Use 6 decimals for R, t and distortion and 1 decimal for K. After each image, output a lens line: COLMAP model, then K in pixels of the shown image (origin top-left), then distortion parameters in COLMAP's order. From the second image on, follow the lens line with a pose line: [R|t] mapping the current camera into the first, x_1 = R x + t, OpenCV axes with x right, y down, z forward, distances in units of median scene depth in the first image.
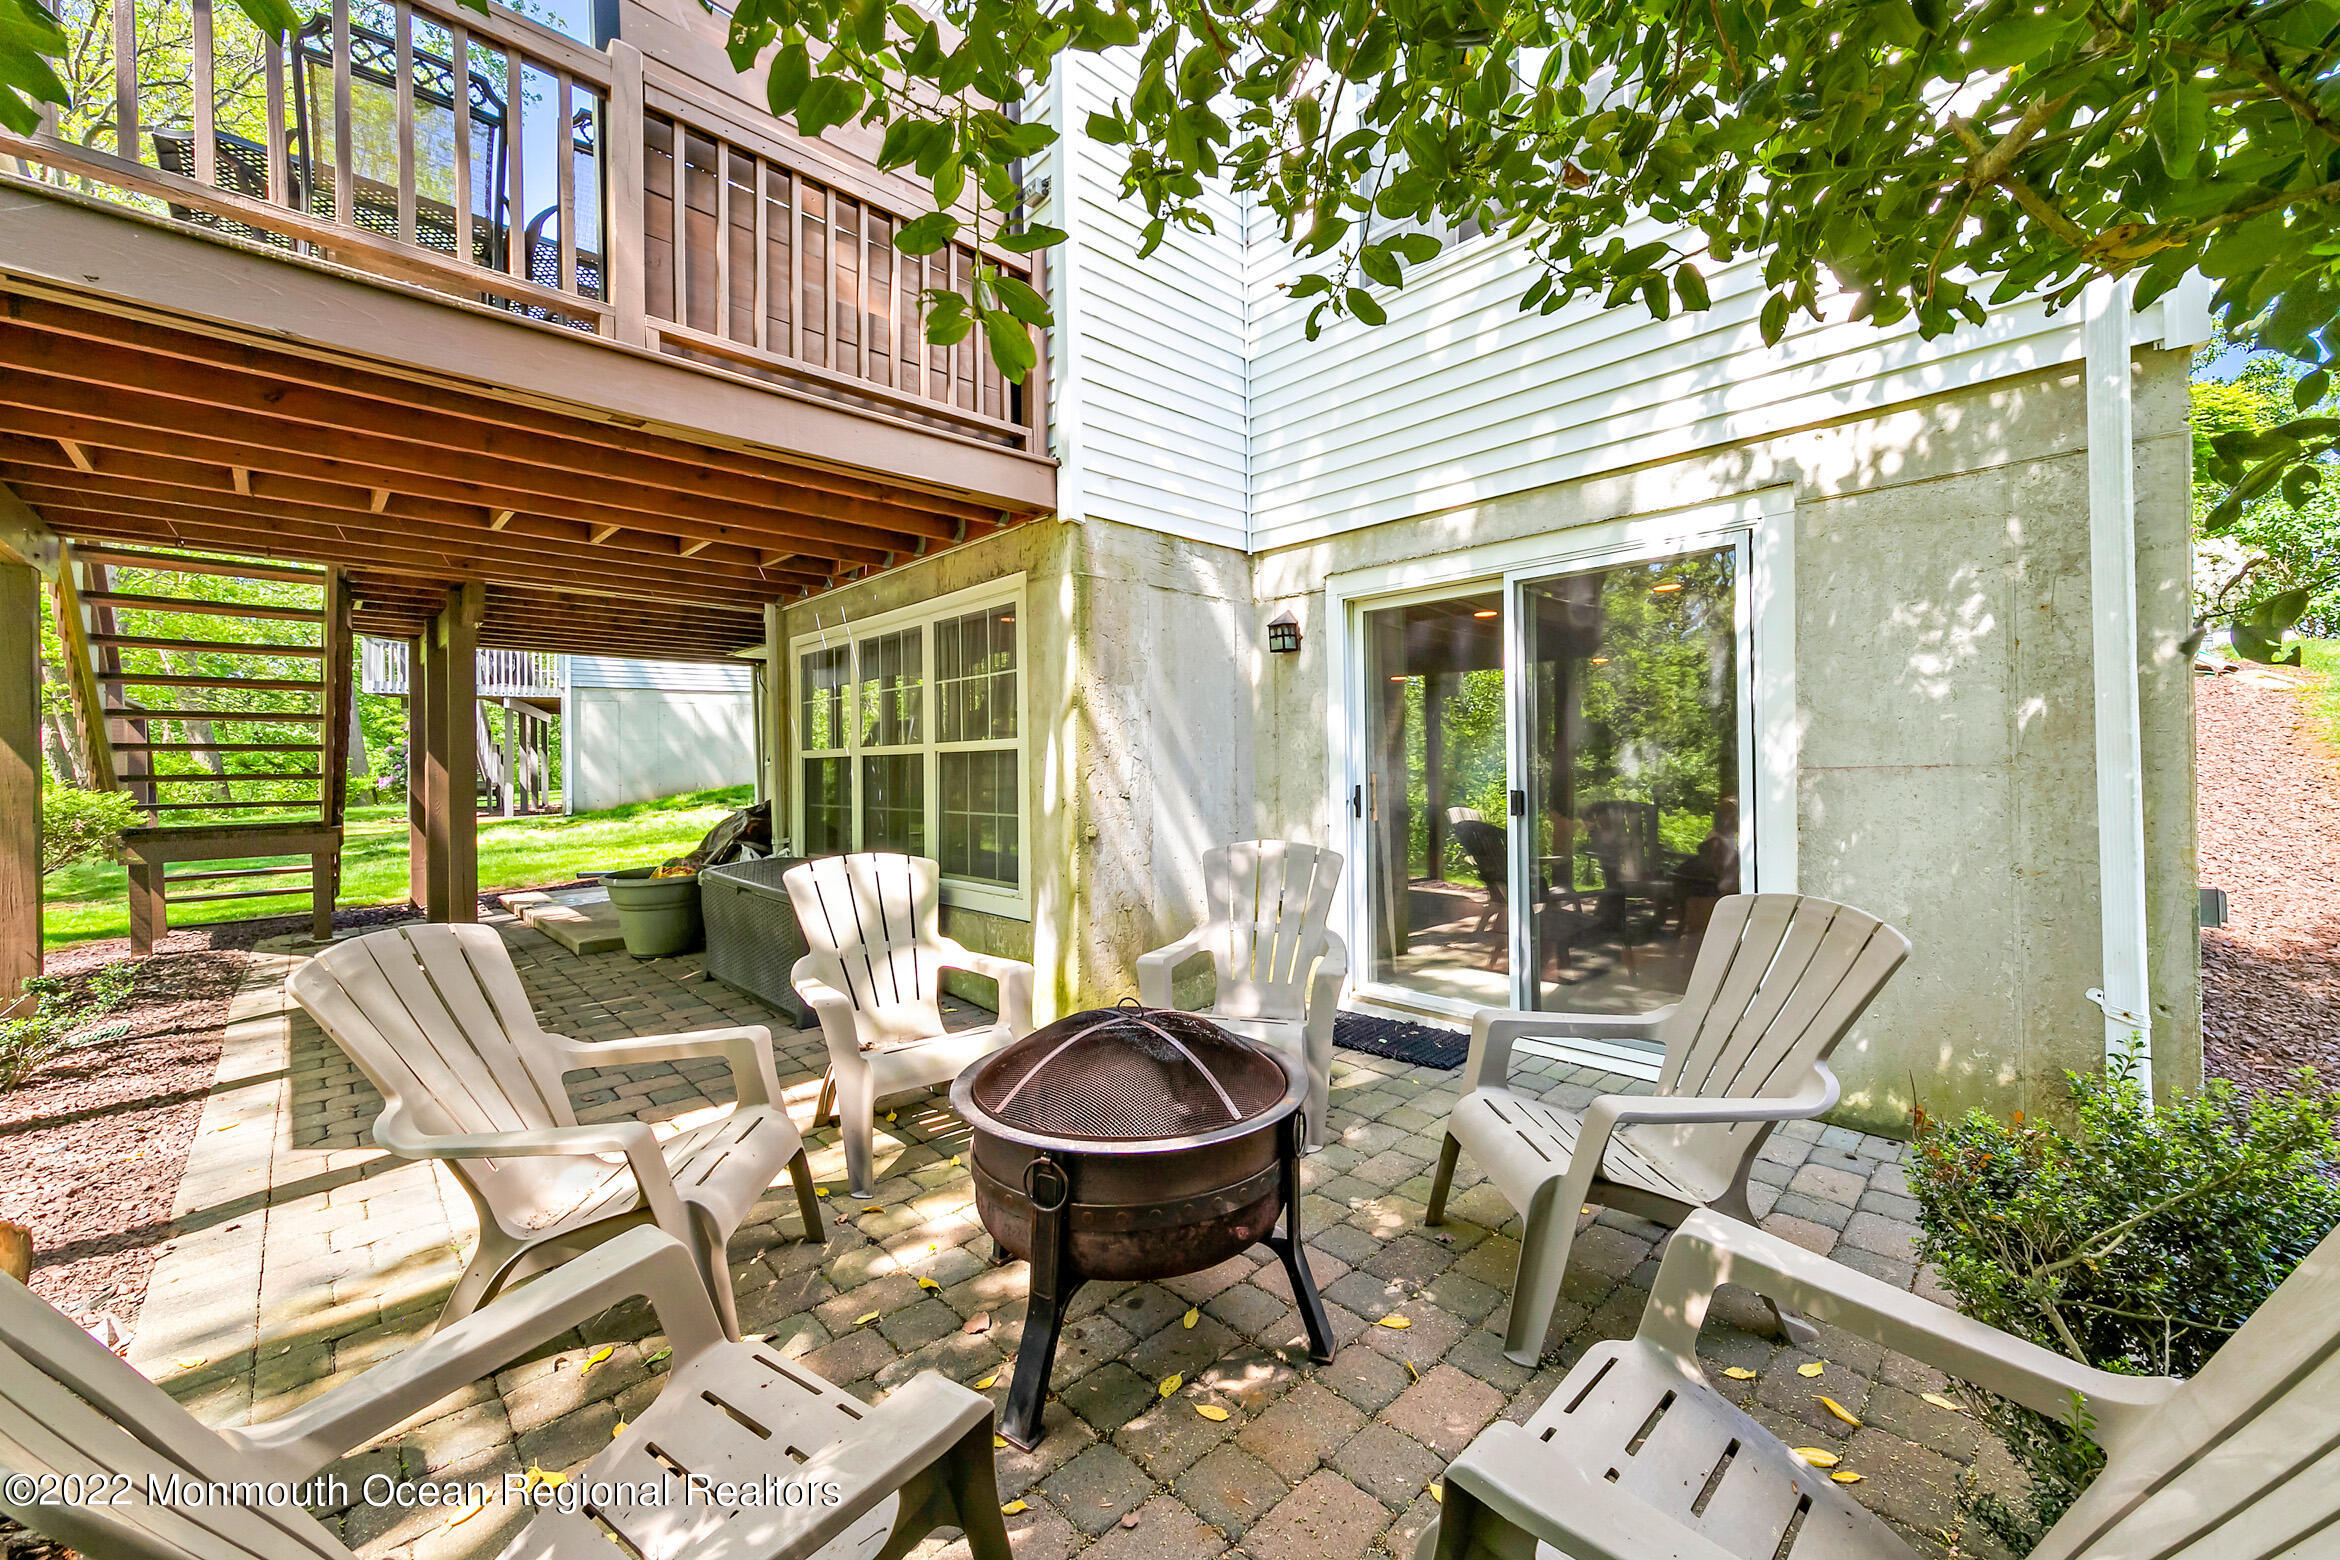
lens RADIAL K [[908.0, 0, 1163.8], [0, 908.0, 766.3], [0, 0, 1]] dist [0.003536, 0.000300]
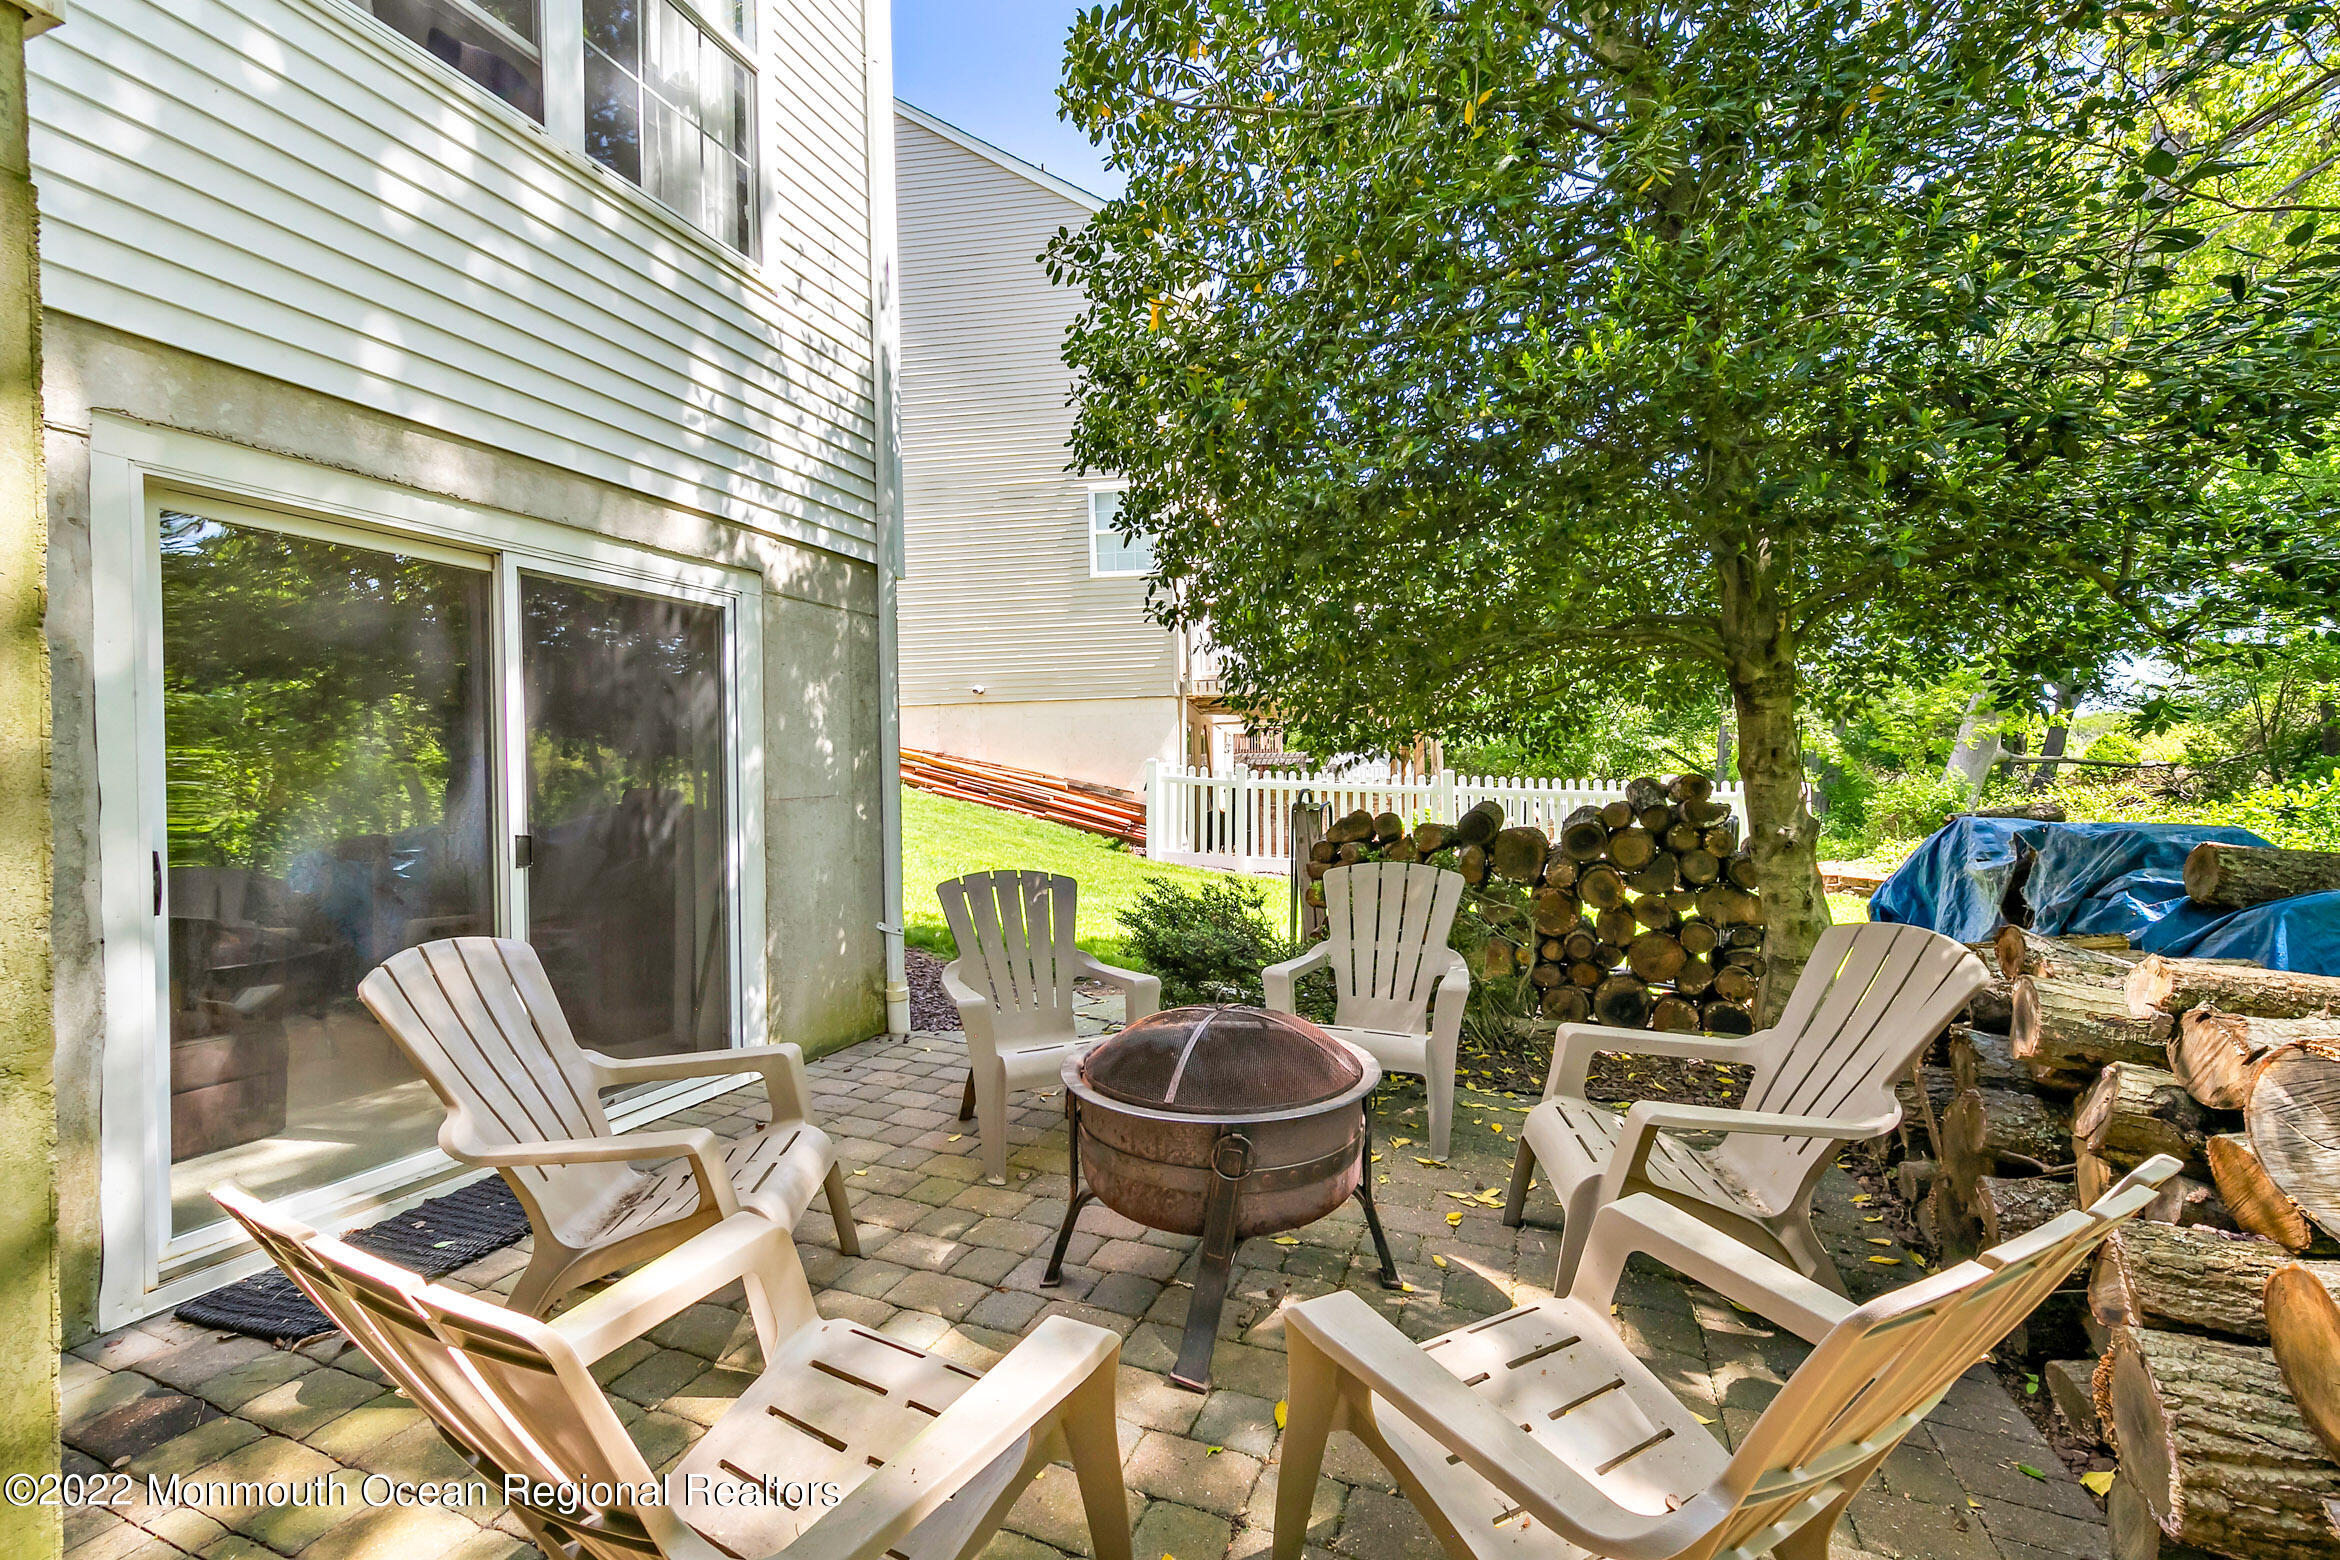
lens RADIAL K [[908.0, 0, 1170.6], [0, 908.0, 780.0], [0, 0, 1]] dist [0.003536, 0.000300]
pose [[-0.403007, 0.005418, 0.915181, -0.430391], [0.009882, 0.999950, -0.001568, -0.007726], [-0.915144, 0.008412, -0.403040, 0.600270]]
